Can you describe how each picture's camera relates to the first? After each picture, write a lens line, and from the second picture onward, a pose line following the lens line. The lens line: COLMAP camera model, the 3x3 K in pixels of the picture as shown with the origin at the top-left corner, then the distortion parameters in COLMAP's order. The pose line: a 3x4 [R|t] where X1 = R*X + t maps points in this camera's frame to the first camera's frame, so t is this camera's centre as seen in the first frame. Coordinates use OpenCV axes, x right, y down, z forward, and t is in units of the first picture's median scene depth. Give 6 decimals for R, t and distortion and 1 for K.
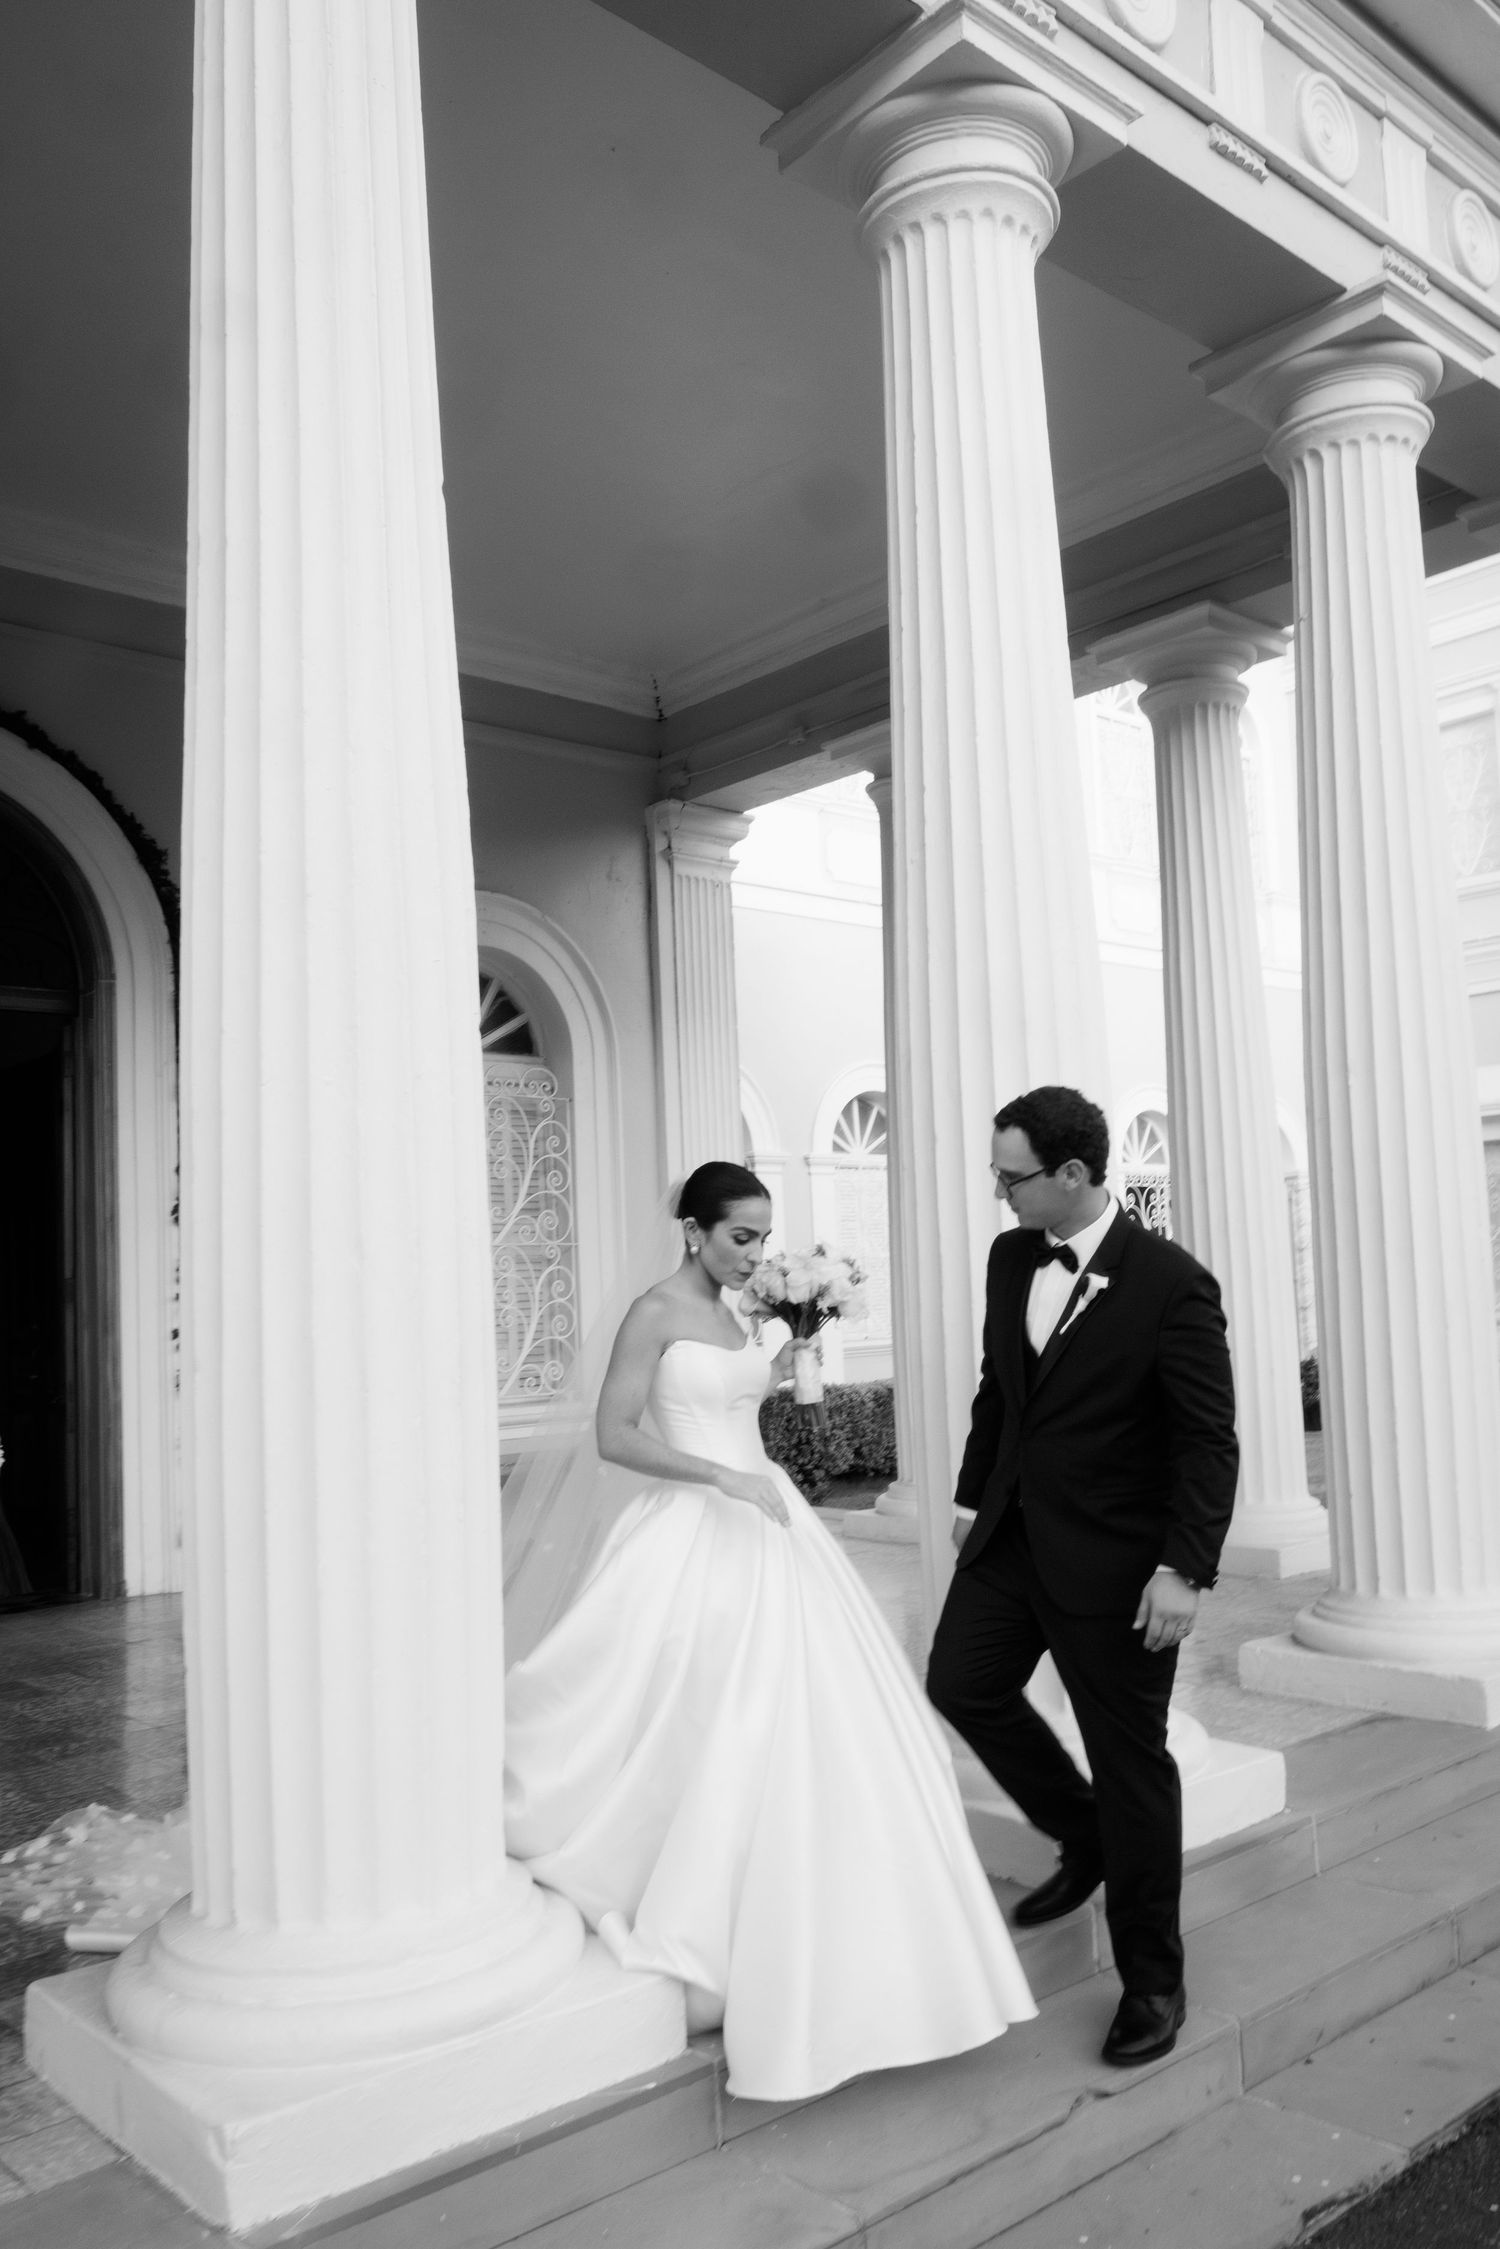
lens RADIAL K [[1843.6, 0, 750.0], [0, 1843.6, 1124.5], [0, 0, 1]] dist [0.044420, 0.000448]
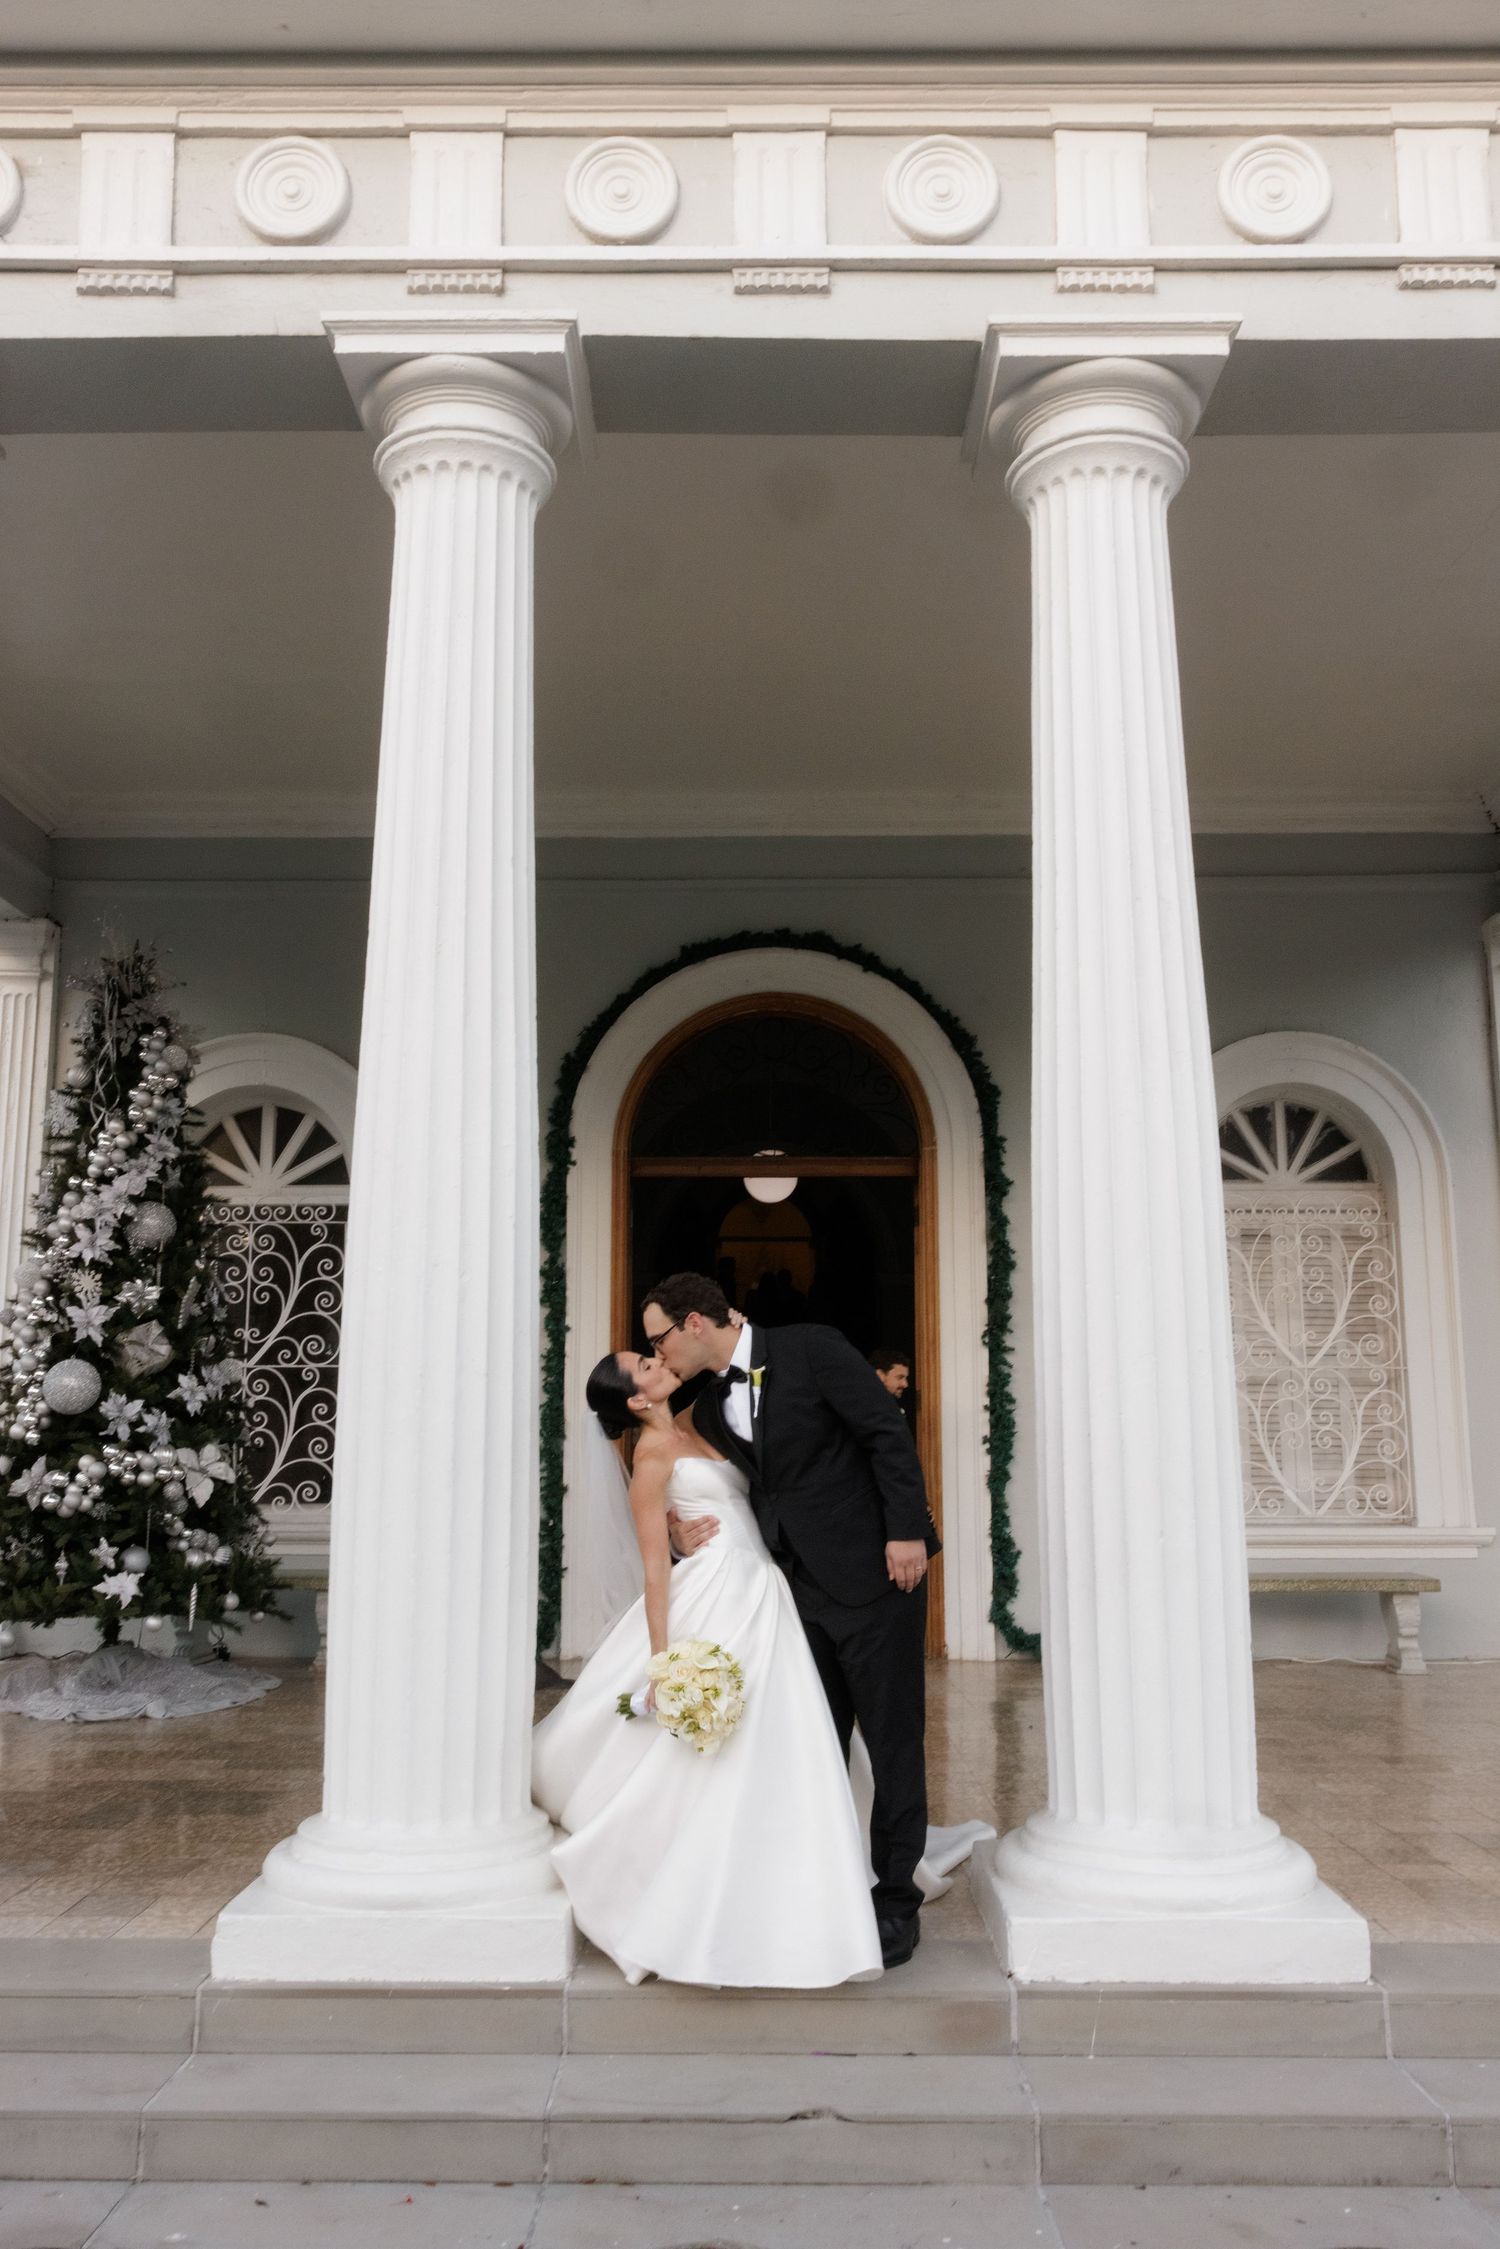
lens RADIAL K [[1798.6, 0, 750.0], [0, 1798.6, 1124.5], [0, 0, 1]] dist [-0.004459, 0.012996]
pose [[0.728919, -0.072740, -0.680724, 0.385737], [0.033388, 0.996933, -0.070777, -0.012089], [0.683785, 0.028863, 0.729113, 0.043780]]
